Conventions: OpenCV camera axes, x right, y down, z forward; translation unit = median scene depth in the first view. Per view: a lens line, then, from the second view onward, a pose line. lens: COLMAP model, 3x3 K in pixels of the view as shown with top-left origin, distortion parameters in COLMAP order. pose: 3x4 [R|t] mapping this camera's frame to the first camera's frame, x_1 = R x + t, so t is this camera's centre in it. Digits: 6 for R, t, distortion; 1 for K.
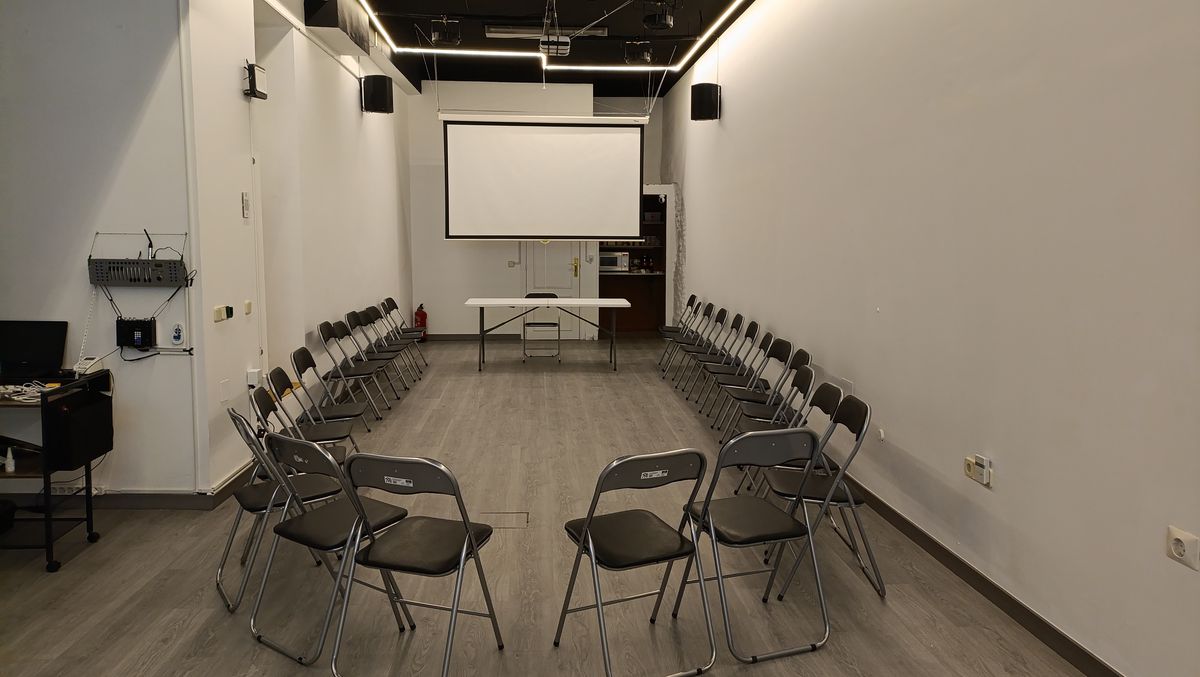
lens RADIAL K [[853.2, 0, 595.0], [0, 853.2, 314.7], [0, 0, 1]] dist [0.008658, -0.003238]
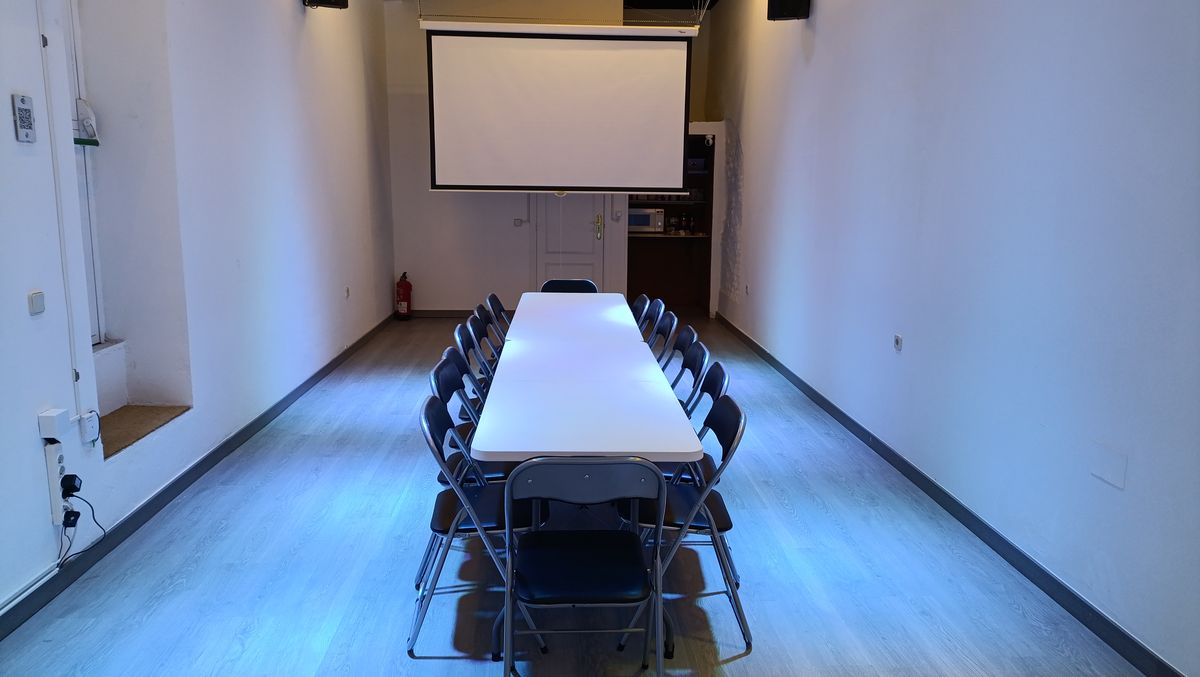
lens RADIAL K [[864.1, 0, 600.0], [0, 864.1, 338.5], [0, 0, 1]] dist [0.082591, -0.001876]
pose [[0.999900, 0.009851, -0.010151, -0.013314], [-0.009025, 0.996884, 0.078369, -0.017218], [0.010891, -0.078270, 0.996873, 0.206982]]
